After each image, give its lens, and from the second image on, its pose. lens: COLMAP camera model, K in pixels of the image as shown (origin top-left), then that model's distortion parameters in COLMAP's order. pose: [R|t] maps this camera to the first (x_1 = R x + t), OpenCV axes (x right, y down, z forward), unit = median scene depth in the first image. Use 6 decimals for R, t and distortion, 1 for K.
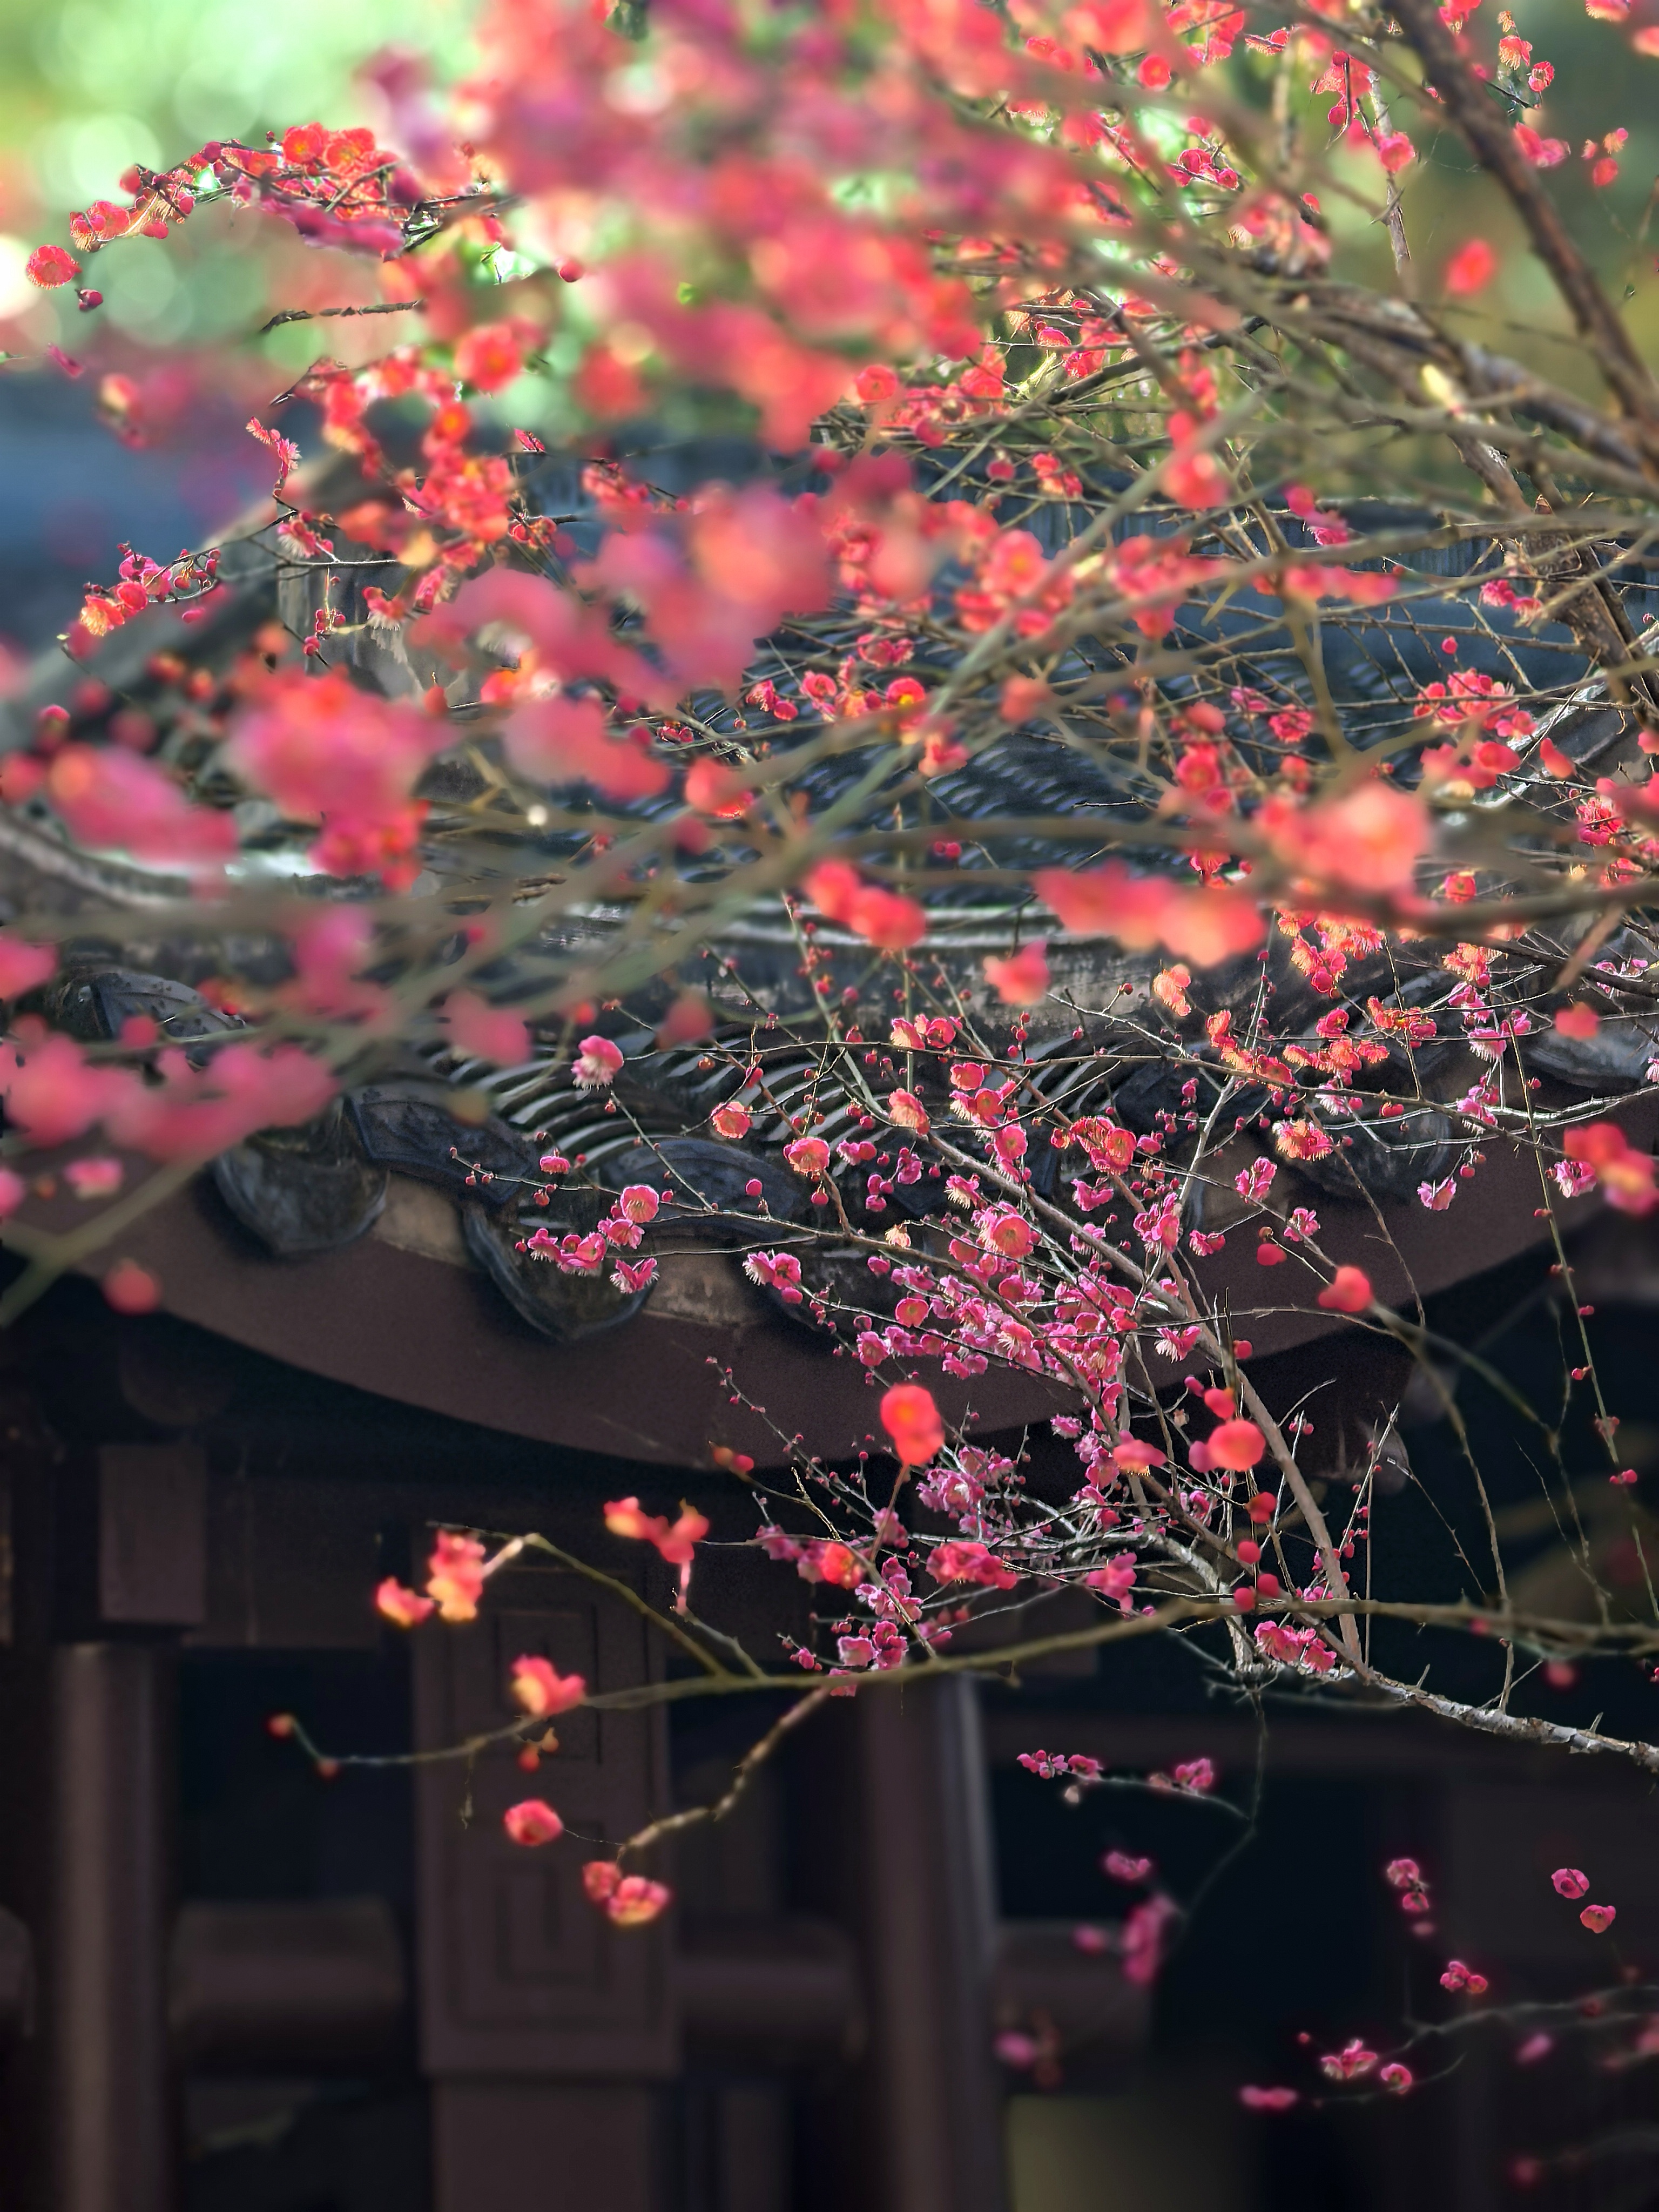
lens RADIAL K [[8747.2, 0, 829.5], [0, 8747.2, 1106.0], [0, 0, 1]] dist [0.087324, -0.330353]
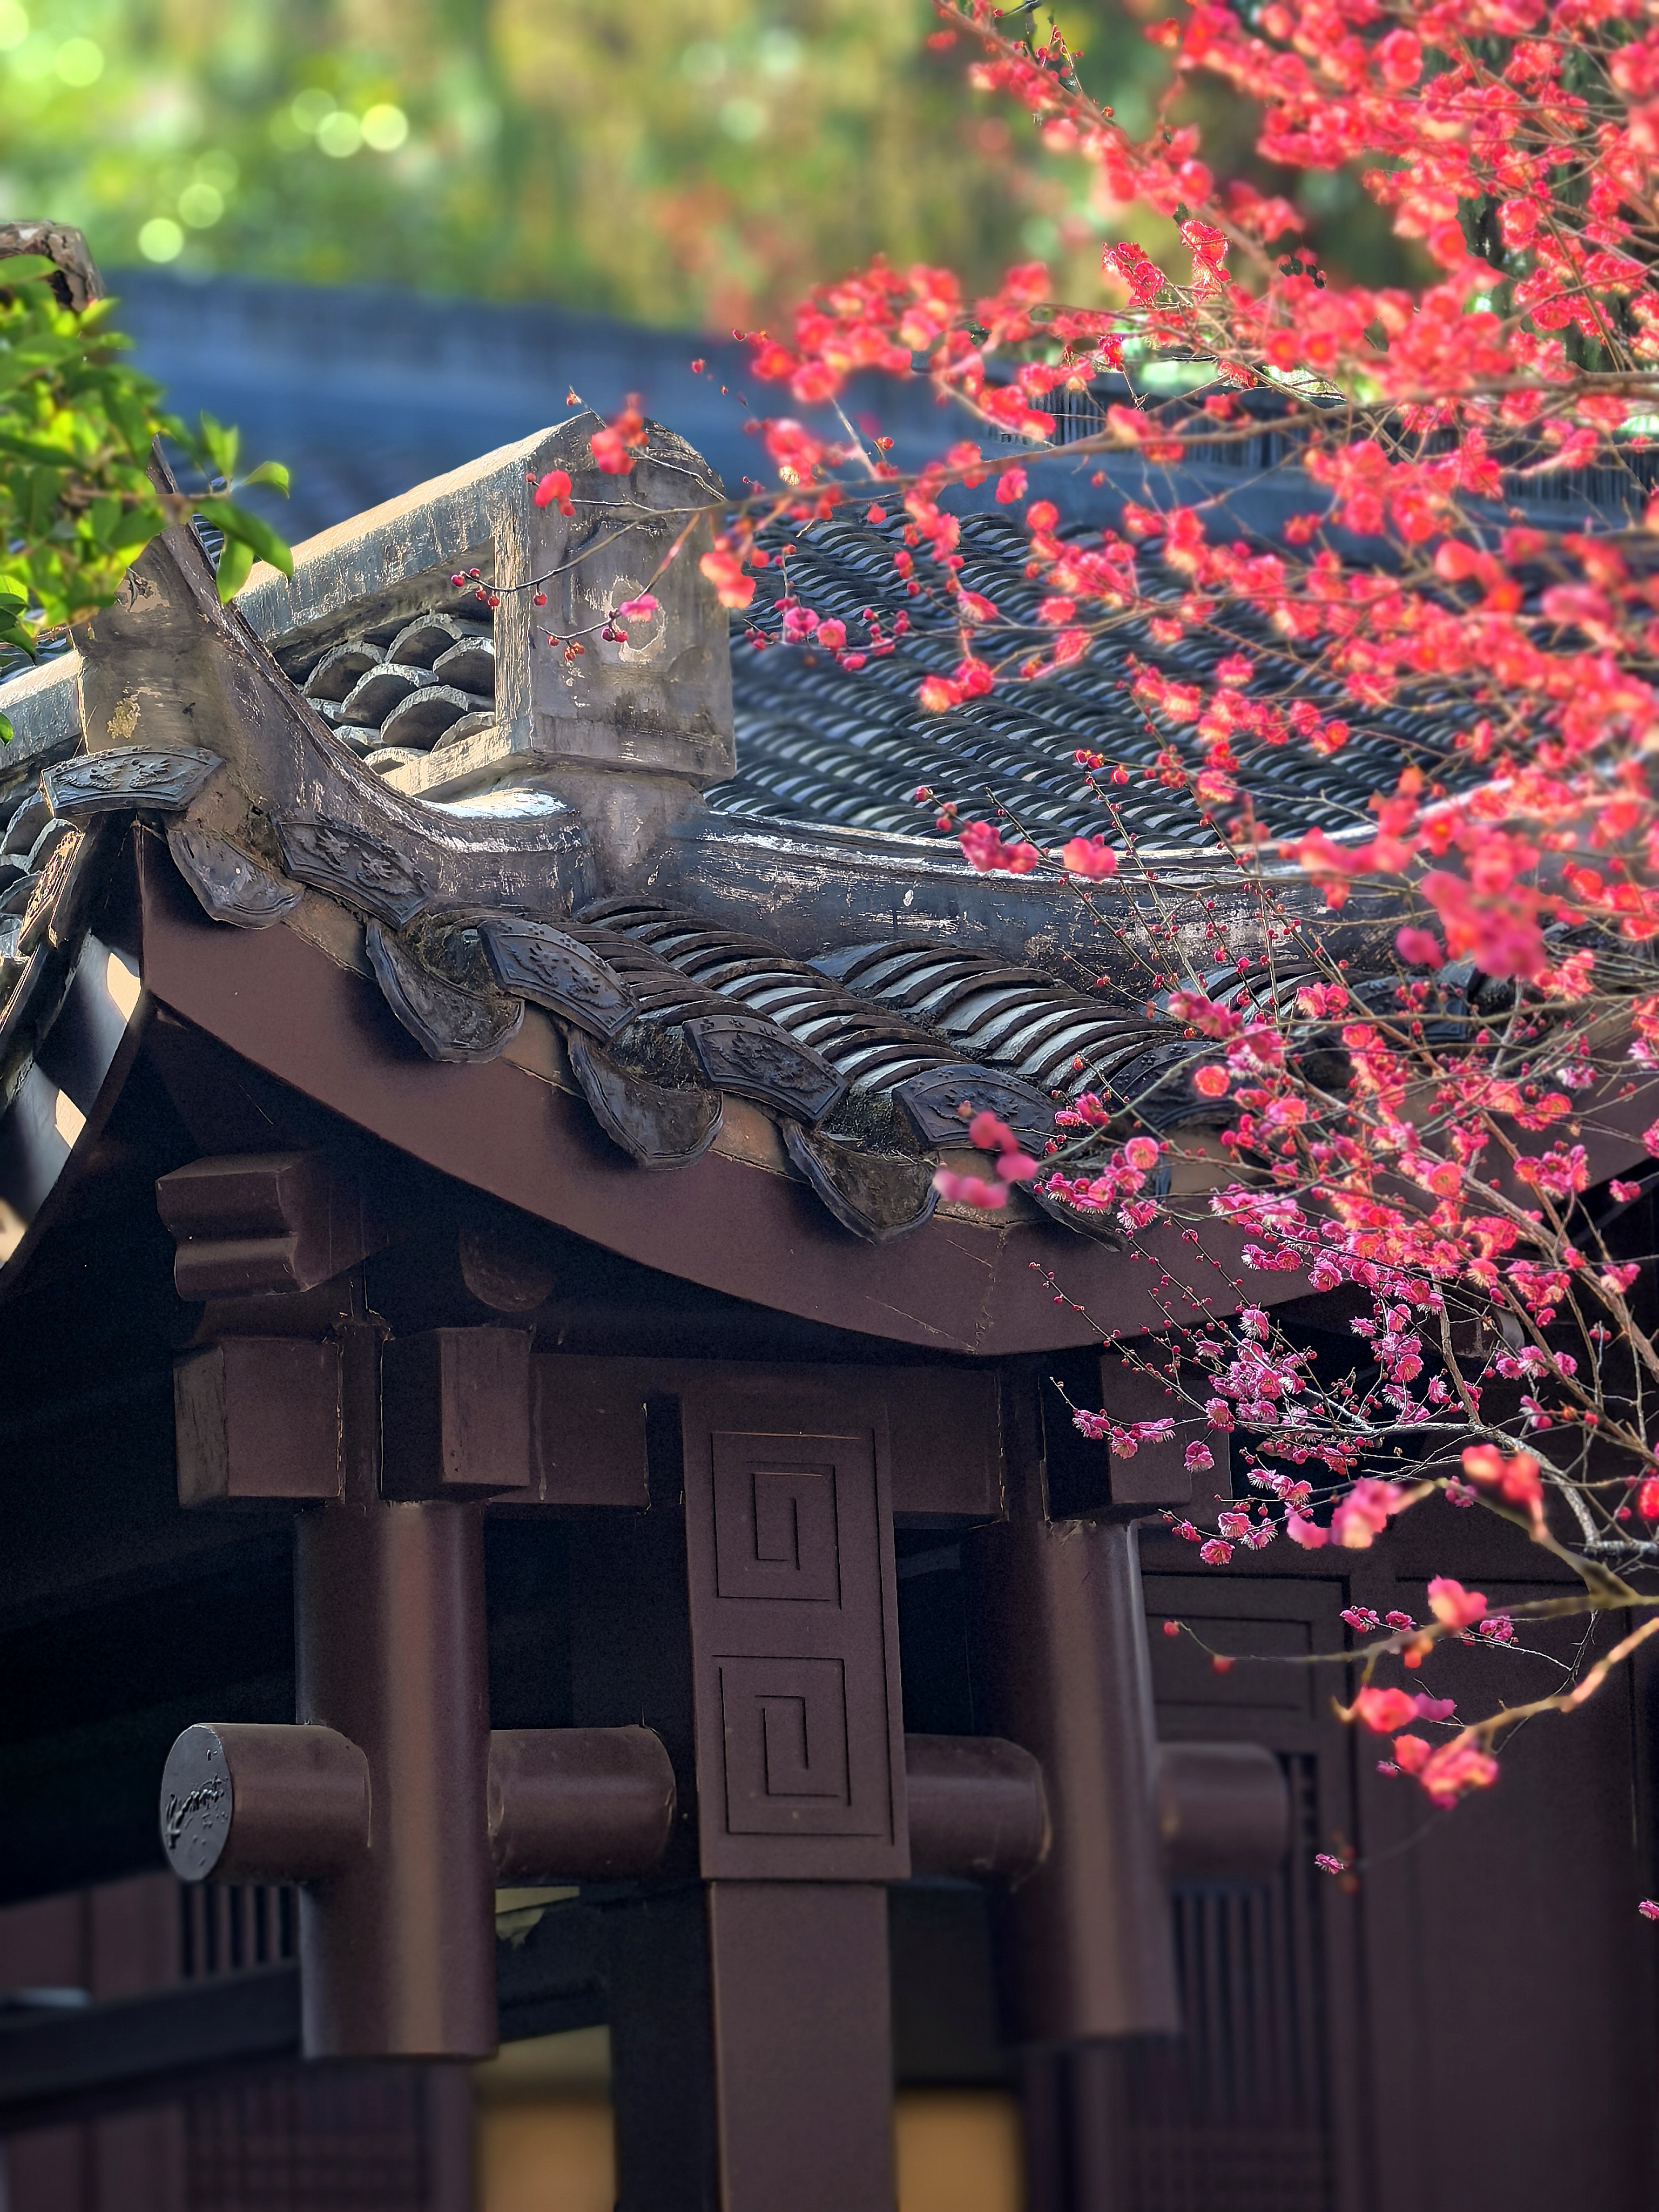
lens RADIAL K [[8677.7, 0, 829.5], [0, 8677.7, 1106.0], [0, 0, 1]] dist [-0.030043, -6.368063]
pose [[0.993727, 0.008831, 0.111480, -0.162183], [-0.012182, 0.999493, 0.029414, -0.024182], [-0.111164, -0.030588, 0.993331, -0.125519]]
